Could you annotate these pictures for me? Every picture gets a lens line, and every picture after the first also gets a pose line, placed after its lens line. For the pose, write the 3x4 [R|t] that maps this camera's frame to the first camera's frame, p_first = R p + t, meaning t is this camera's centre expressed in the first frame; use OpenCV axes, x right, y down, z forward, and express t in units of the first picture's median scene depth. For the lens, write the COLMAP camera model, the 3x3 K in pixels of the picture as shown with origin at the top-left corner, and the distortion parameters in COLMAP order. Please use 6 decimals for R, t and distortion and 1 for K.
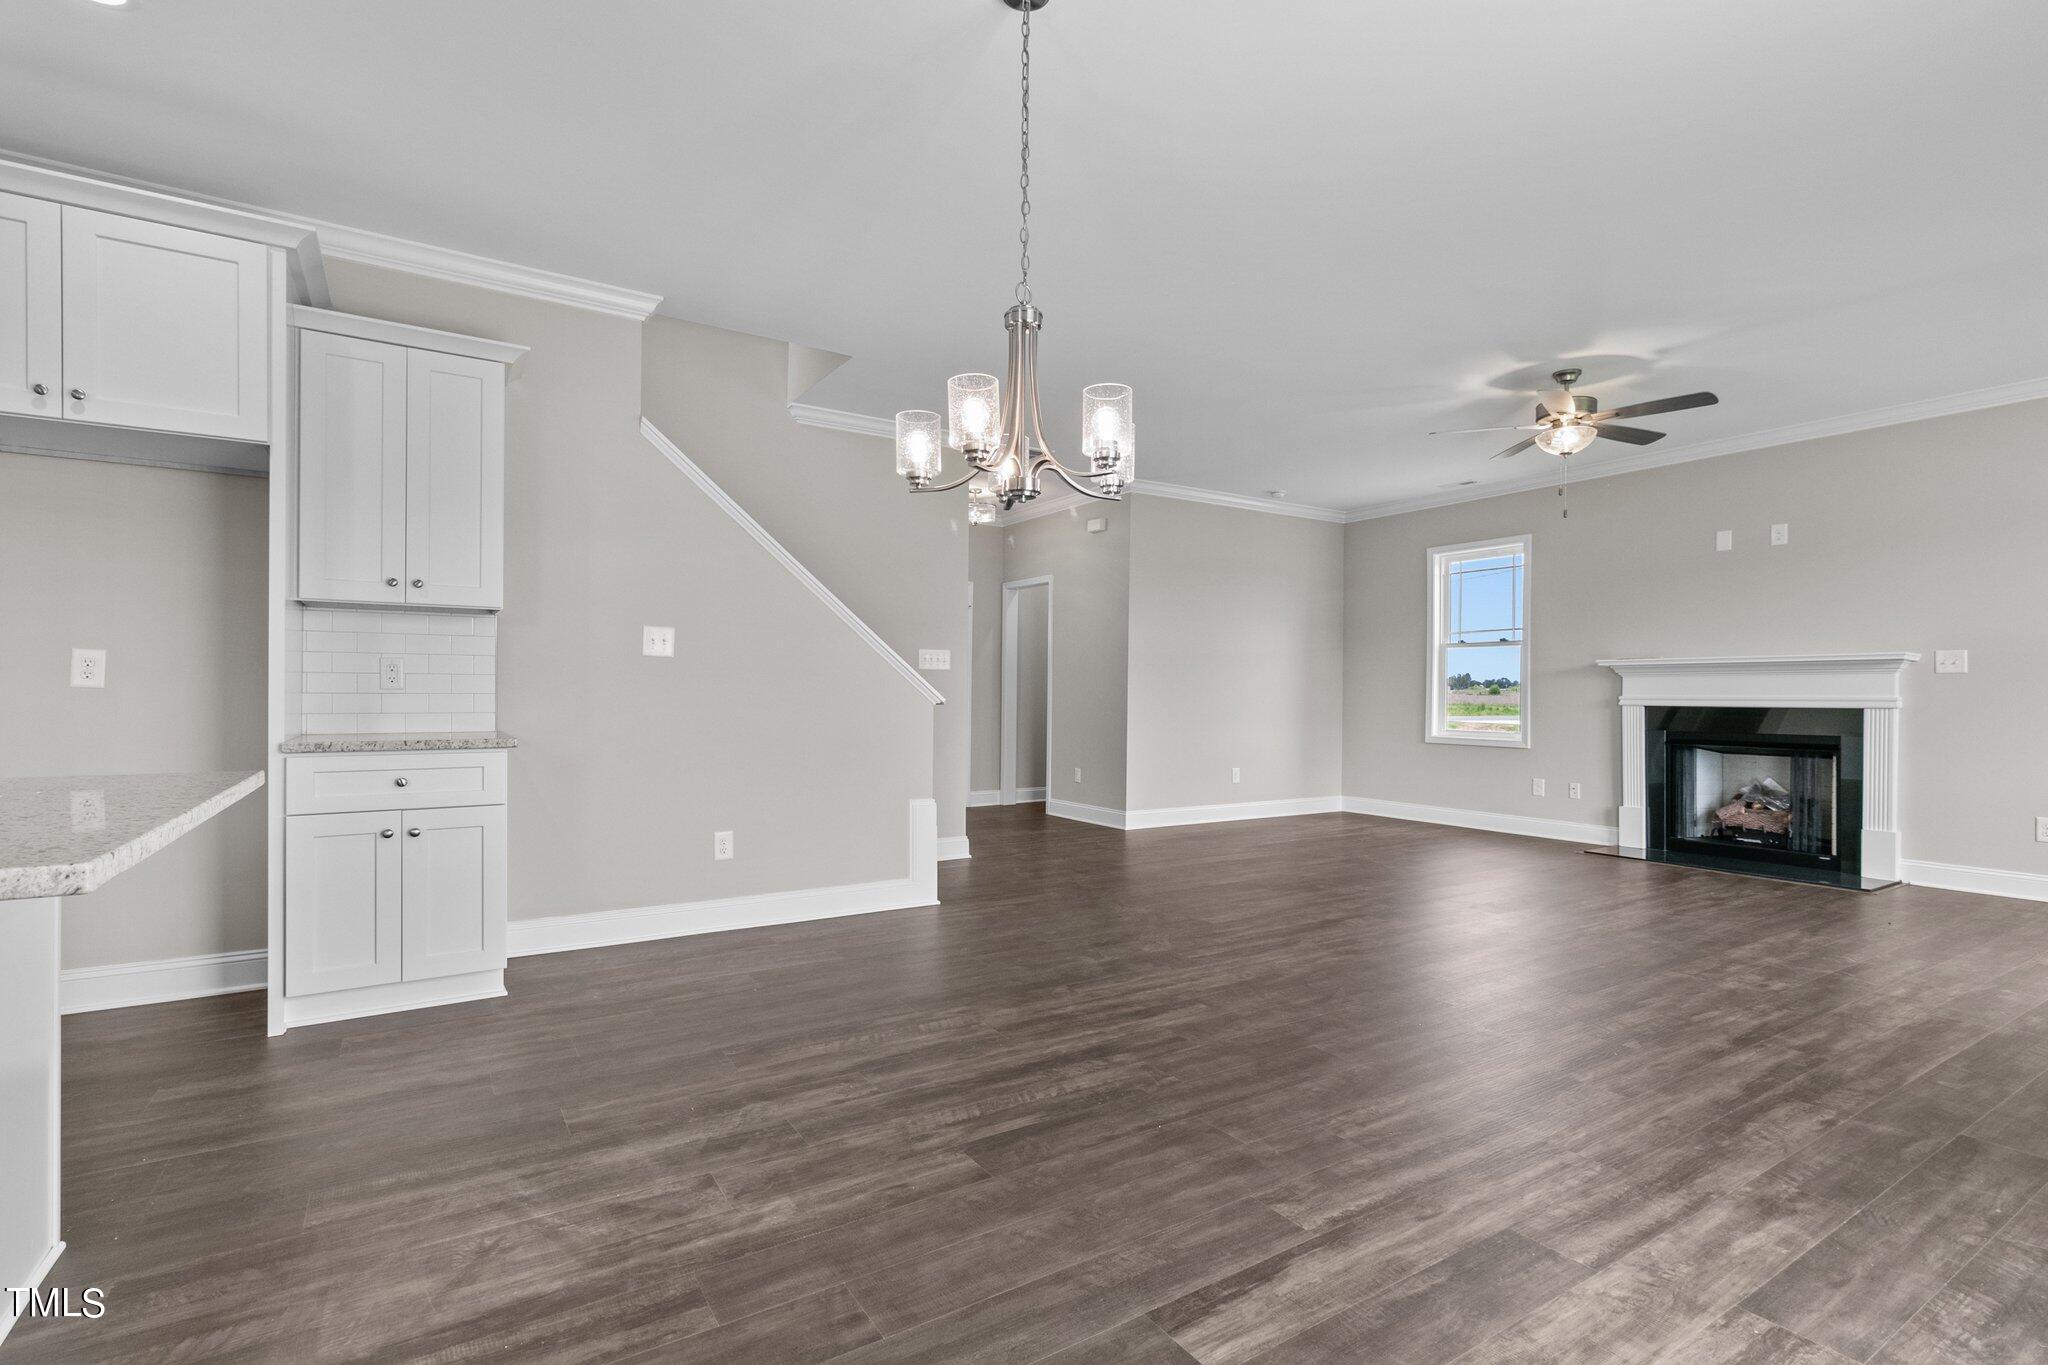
lens RADIAL K [[952.3, 0, 1019.9], [0, 952.3, 704.2], [0, 0, 1]] dist [0.003645, 0.000241]
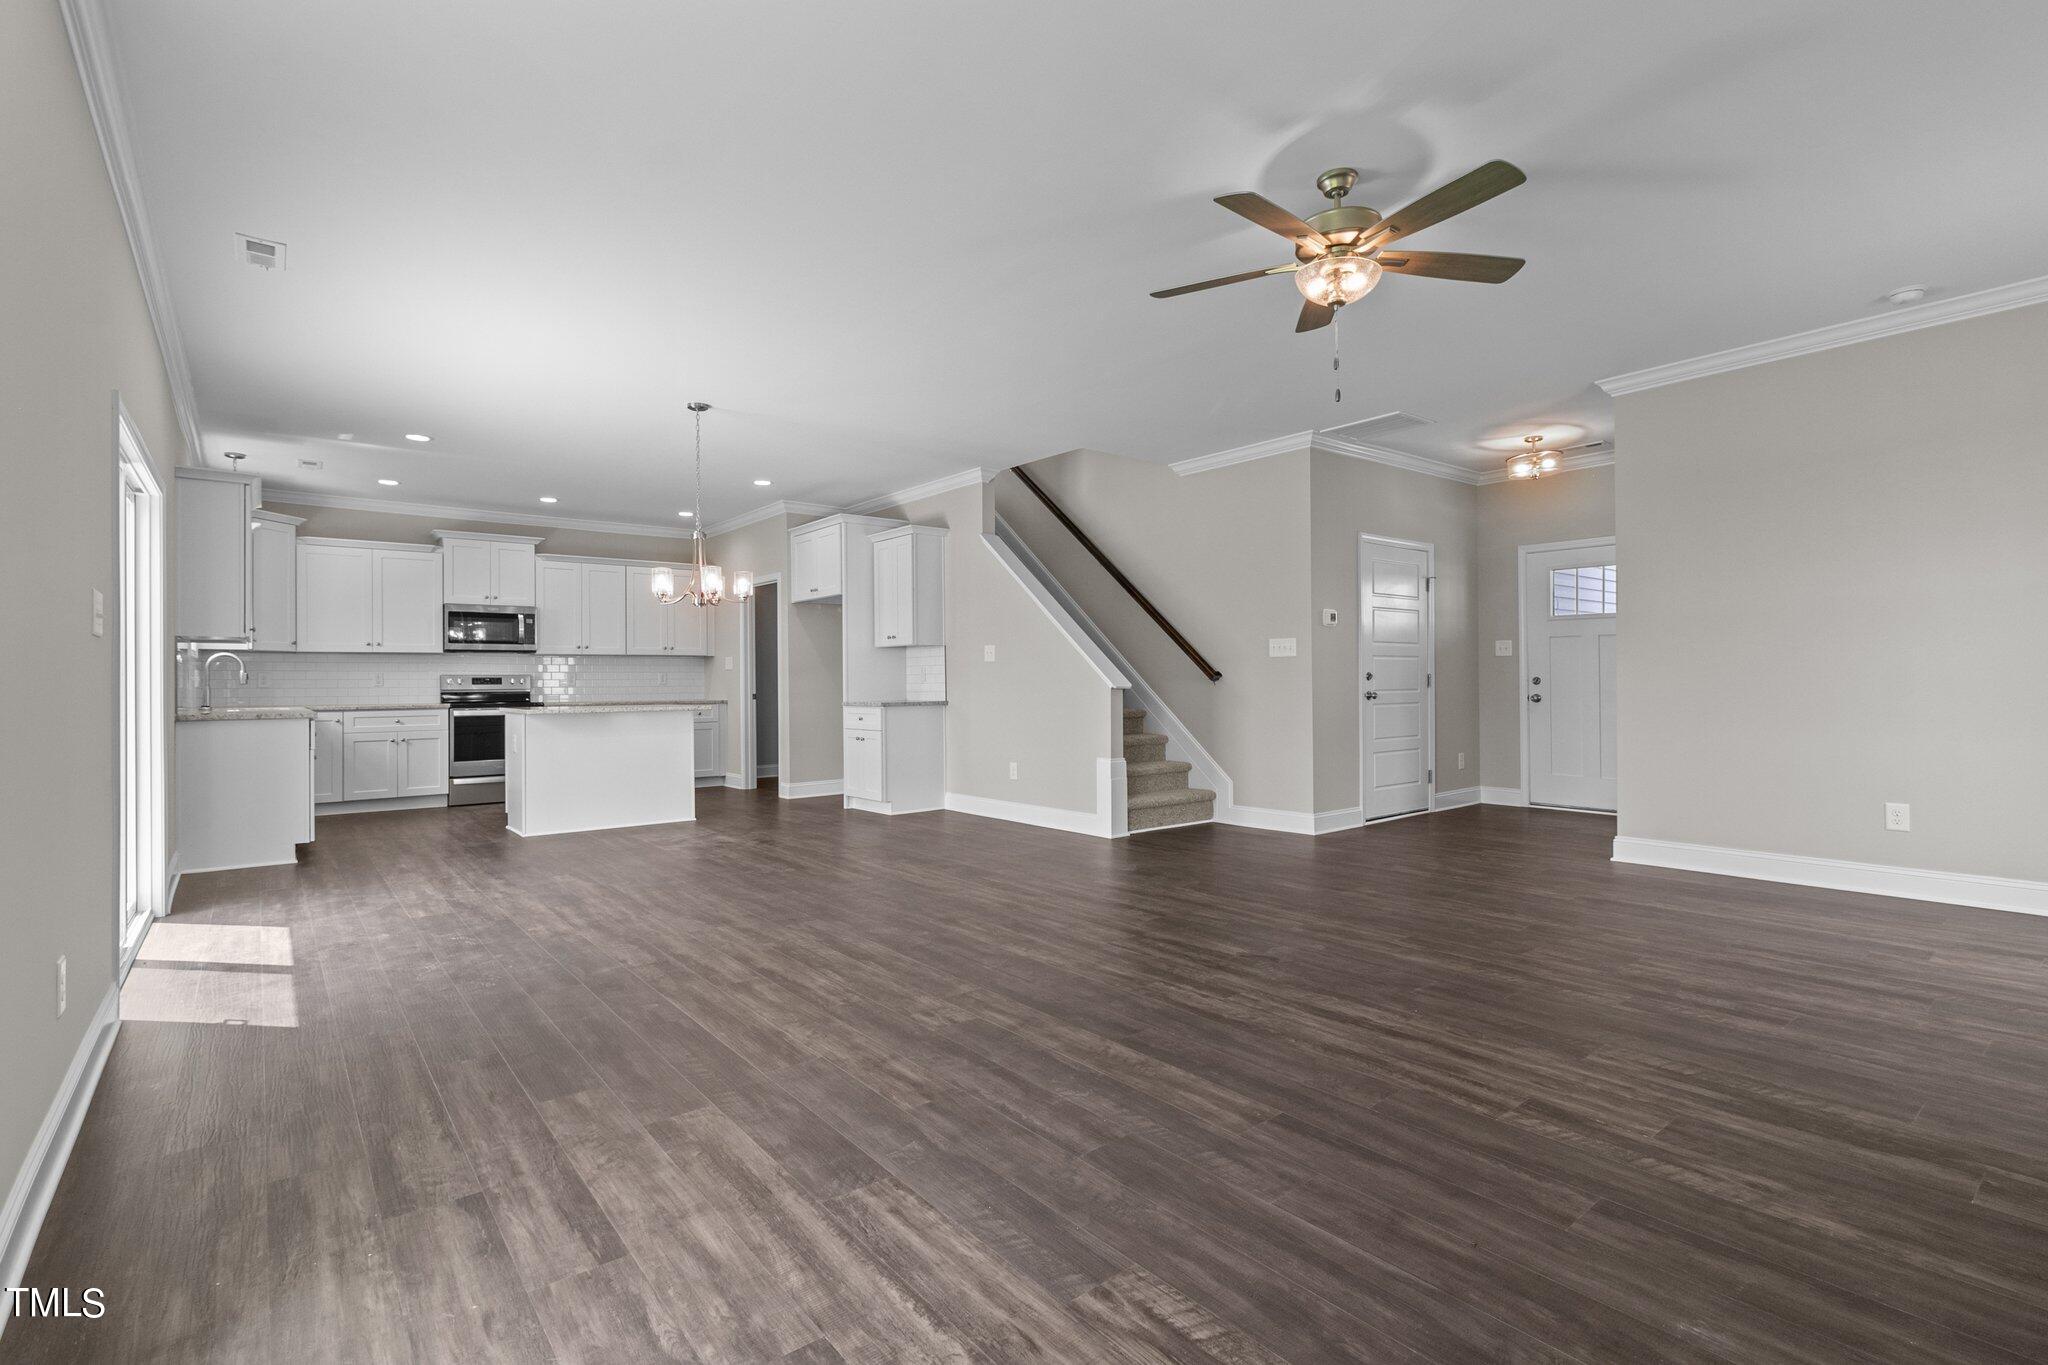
lens RADIAL K [[952.3, 0, 1015.5], [0, 952.3, 671.0], [0, 0, 1]] dist [0.003645, 0.000241]
pose [[0.105921, -0.019357, -0.994186, 1.772156], [-0.001409, 0.999807, -0.019617, 0.004166], [0.994374, 0.003479, 0.105873, 1.063845]]
